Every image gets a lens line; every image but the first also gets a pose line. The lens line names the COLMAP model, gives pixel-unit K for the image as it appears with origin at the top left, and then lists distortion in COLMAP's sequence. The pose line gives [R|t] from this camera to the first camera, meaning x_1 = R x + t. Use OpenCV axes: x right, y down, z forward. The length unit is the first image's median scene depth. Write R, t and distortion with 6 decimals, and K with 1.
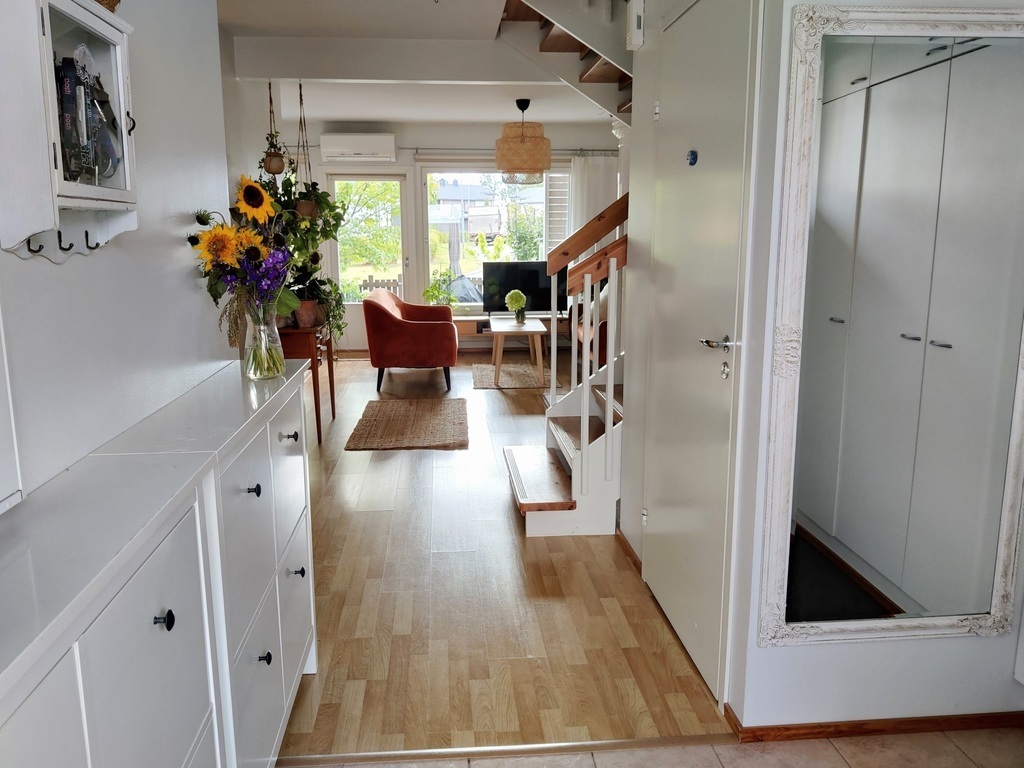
lens RADIAL K [[815.6, 0, 512.0], [0, 815.6, 384.0], [0, 0, 1]] dist [0.004480, 0.007517]
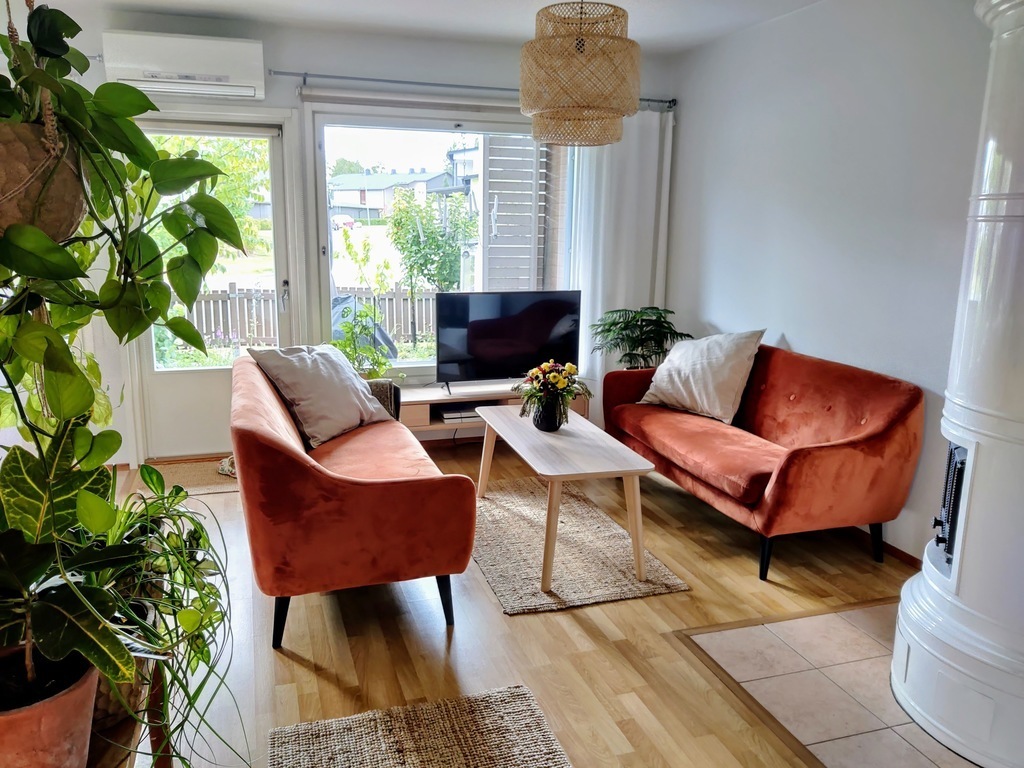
lens RADIAL K [[815.6, 0, 512.0], [0, 815.6, 384.0], [0, 0, 1]] dist [0.004480, 0.007517]
pose [[0.975504, -0.028550, 0.218123, -0.110416], [0.025813, 0.999548, 0.015389, -0.100355], [-0.218464, -0.009382, 0.975800, 0.477903]]
